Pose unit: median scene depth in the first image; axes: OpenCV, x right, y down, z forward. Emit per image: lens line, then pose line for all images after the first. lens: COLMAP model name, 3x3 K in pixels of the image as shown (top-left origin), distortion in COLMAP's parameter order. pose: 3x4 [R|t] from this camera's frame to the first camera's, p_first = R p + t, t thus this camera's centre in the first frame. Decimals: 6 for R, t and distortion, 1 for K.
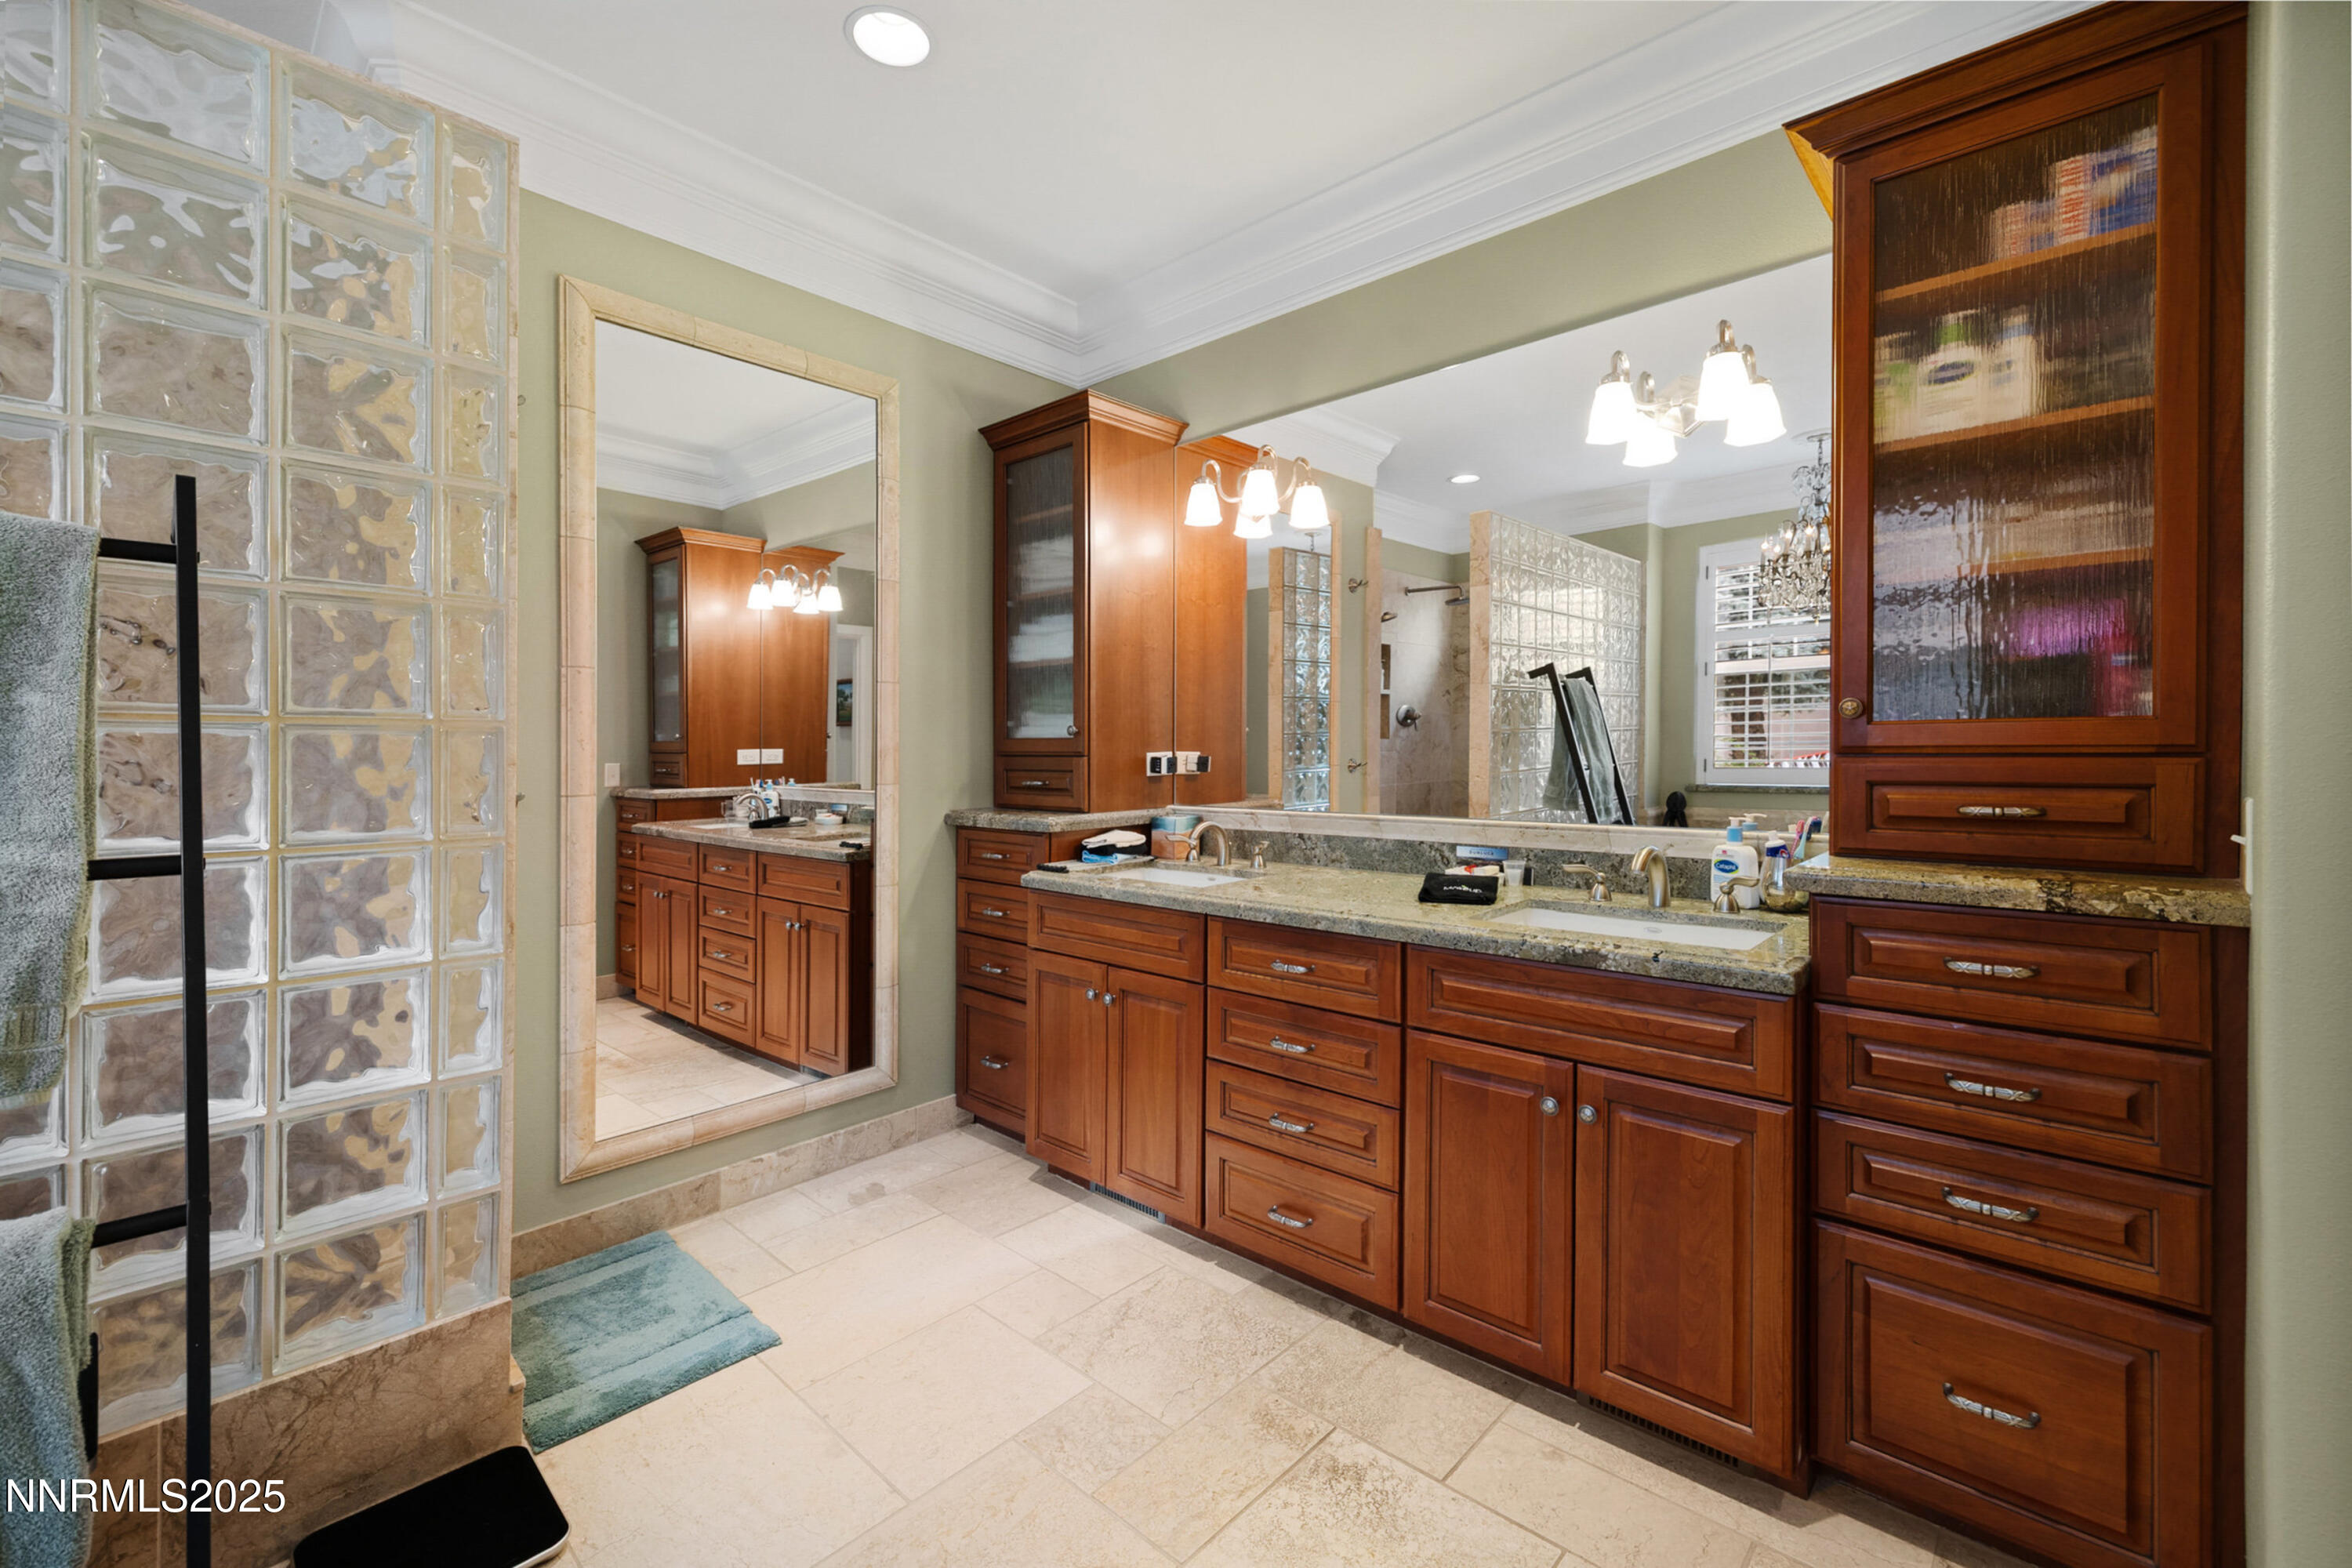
lens RADIAL K [[994.9, 0, 1176.0], [0, 994.9, 784.0], [0, 0, 1]] dist [0.001548, 0.000069]
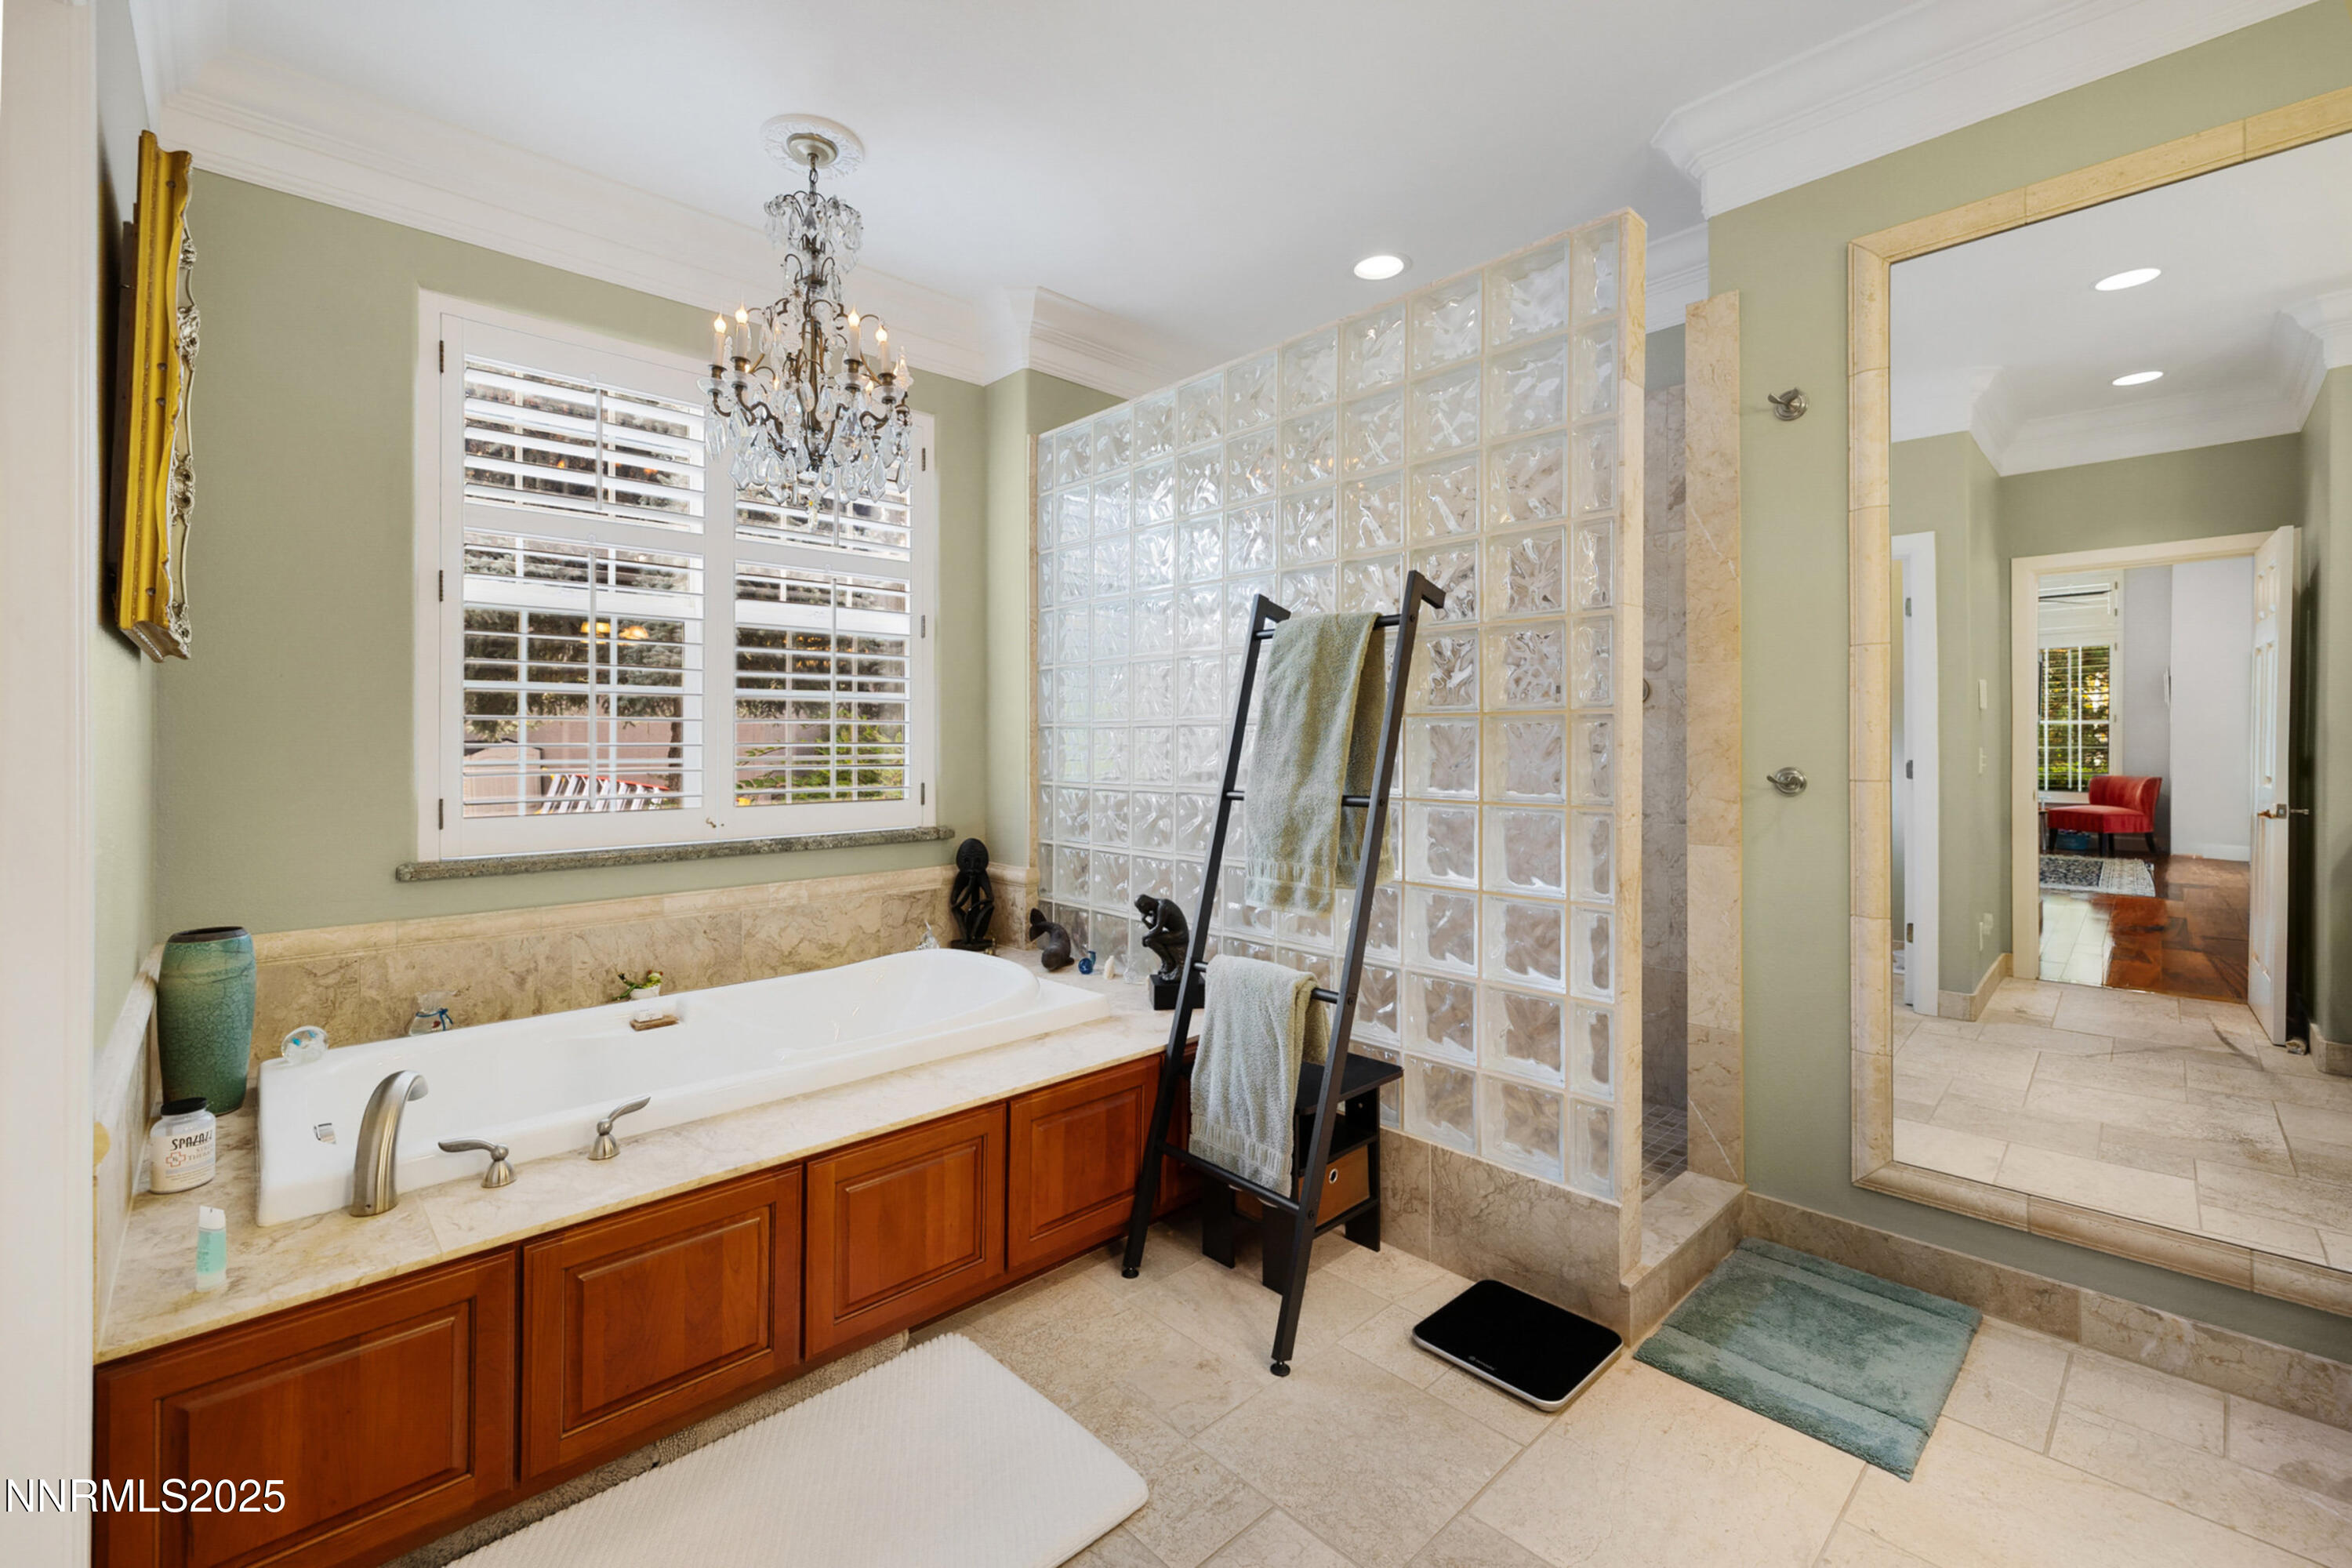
lens RADIAL K [[990.0, 0, 1162.0], [0, 990.0, 750.0], [0, 0, 1]] dist [0.001517, -0.000095]
pose [[-0.084283, 0.015159, -0.996327, 0.406768], [-0.025414, 0.999526, 0.017358, -0.017340], [0.996118, 0.026784, -0.083858, 0.432242]]
